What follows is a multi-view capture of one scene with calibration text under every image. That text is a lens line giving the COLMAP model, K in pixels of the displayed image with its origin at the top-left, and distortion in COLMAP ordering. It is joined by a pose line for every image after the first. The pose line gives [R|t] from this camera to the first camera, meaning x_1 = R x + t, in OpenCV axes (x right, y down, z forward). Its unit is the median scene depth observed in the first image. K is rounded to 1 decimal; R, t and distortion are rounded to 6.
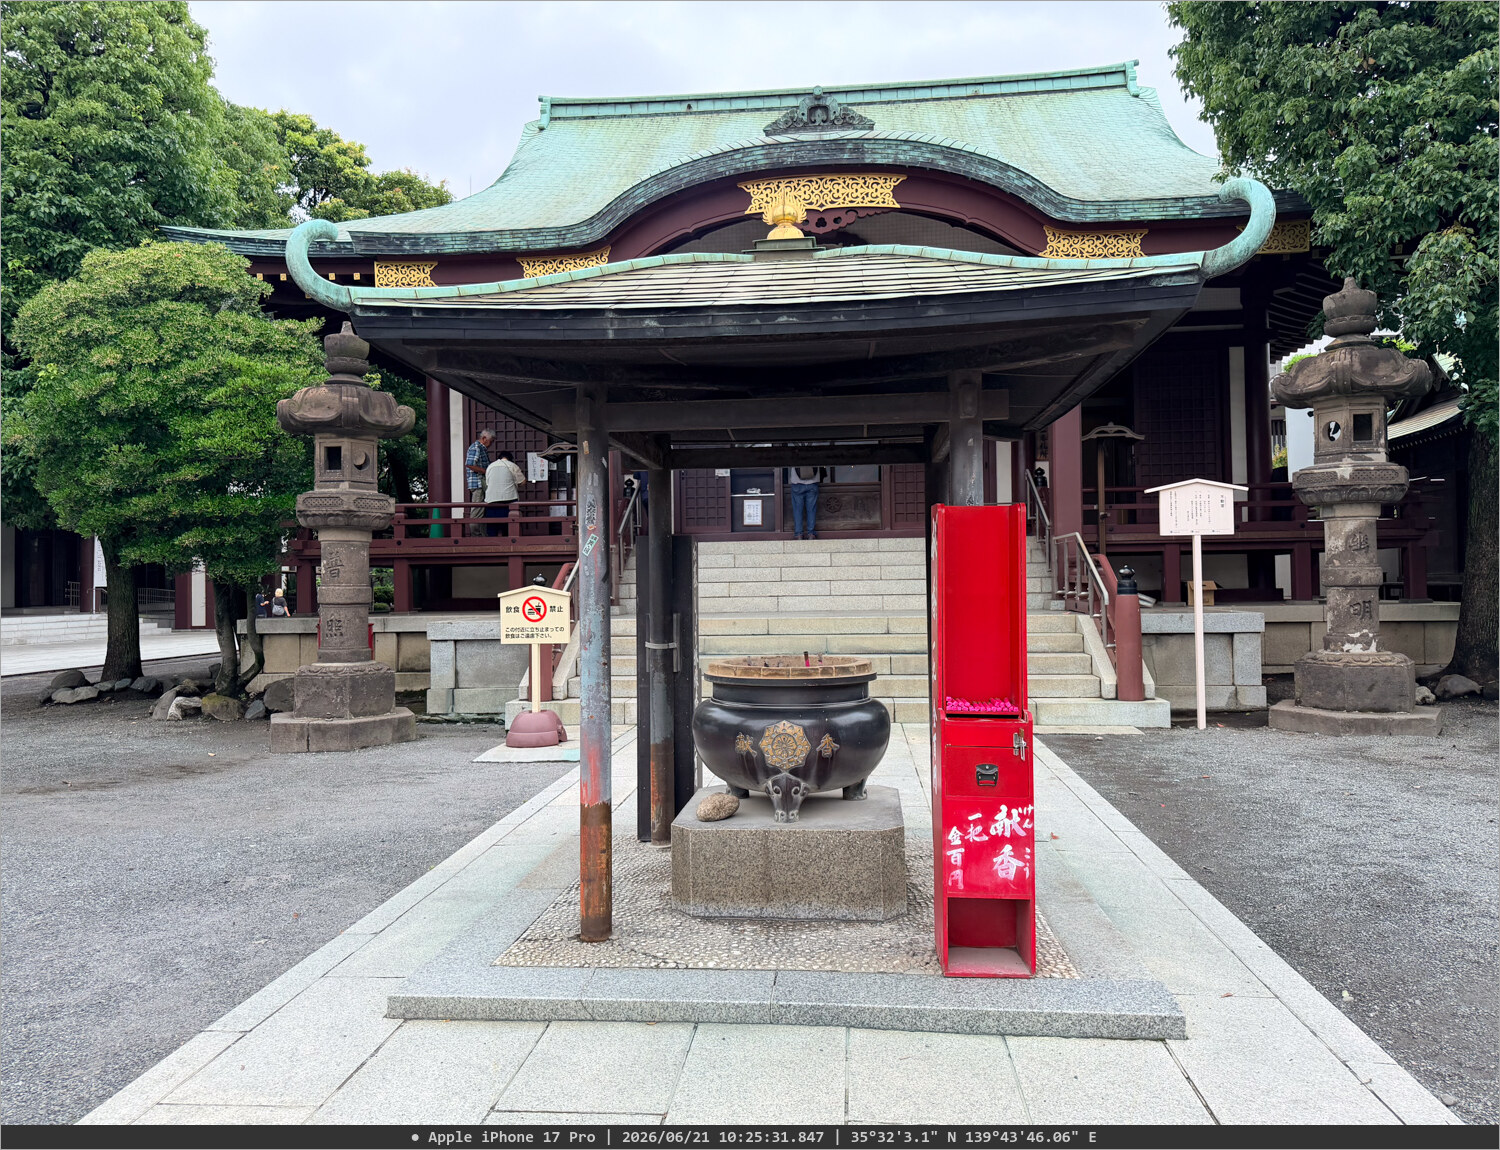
lens RADIAL K [[1069.2, 0, 750.0], [0, 1069.2, 575.0], [0, 0, 1]] dist [0.003278, -0.000113]
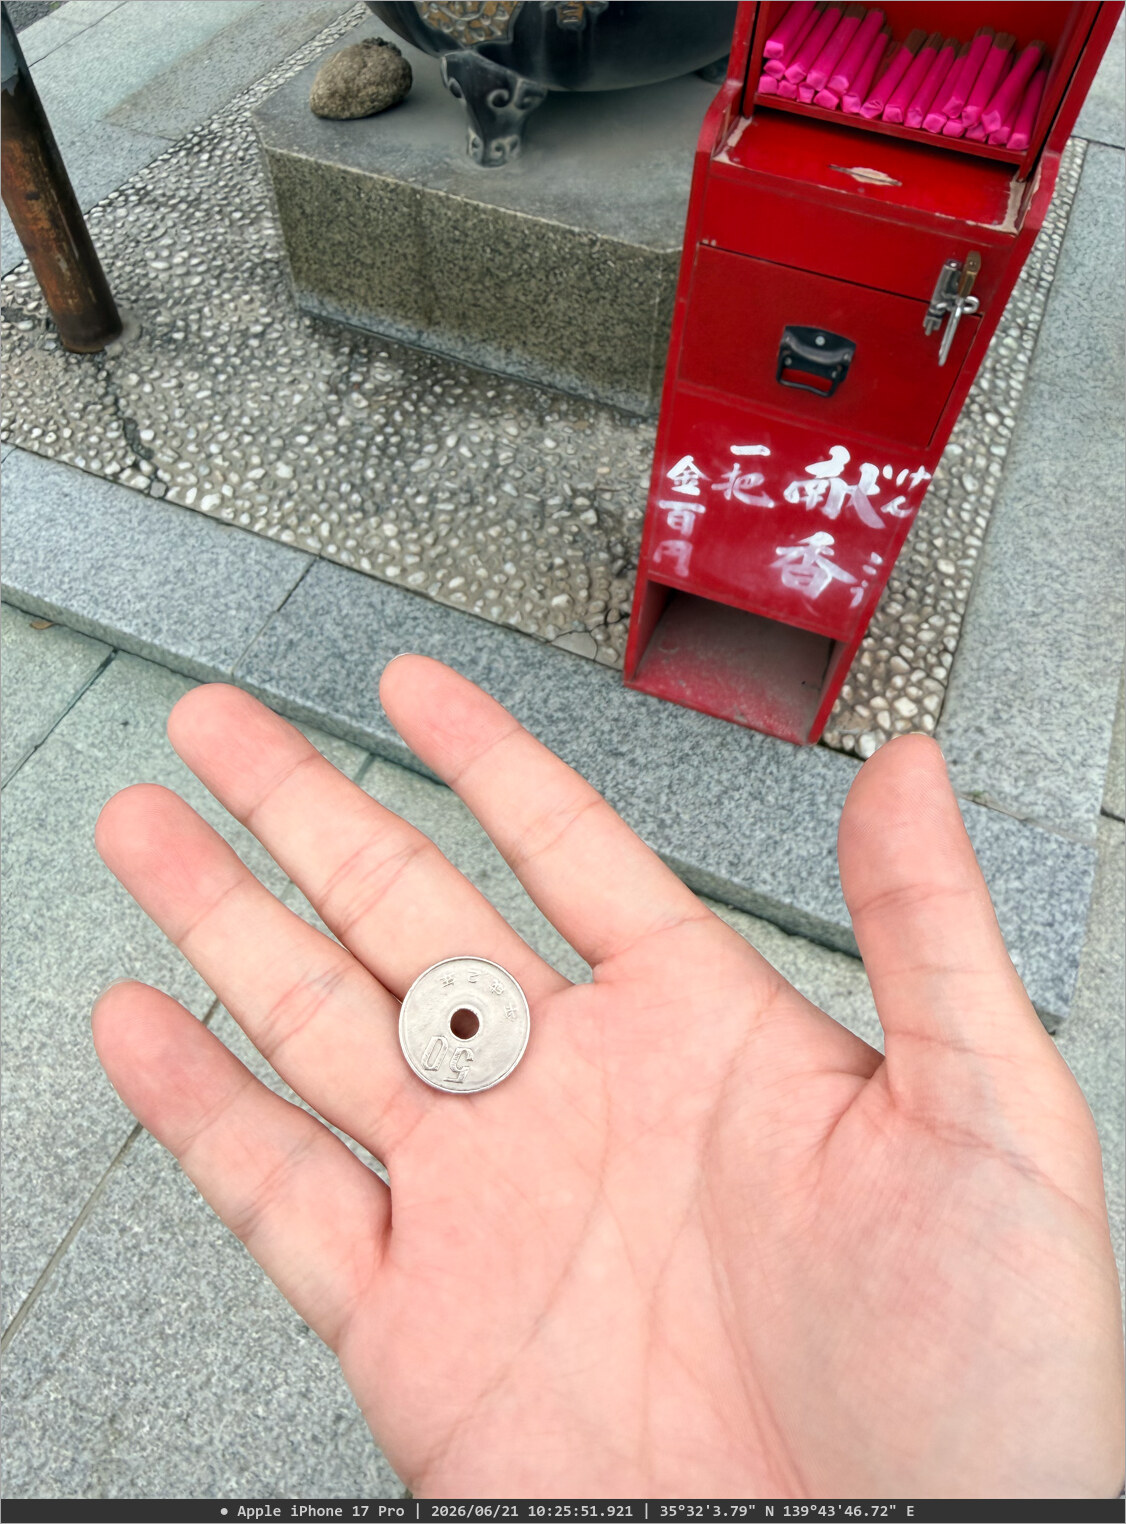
lens RADIAL K [[1074.6, 0, 562.3], [0, 1074.6, 631.9], [0, 0, 1]] dist [0.001562, 0.000408]
pose [[0.949281, 0.273586, -0.154973, 0.222278], [-0.038556, 0.590434, 0.806164, -0.011540], [0.312057, -0.759301, 0.571036, 0.743953]]
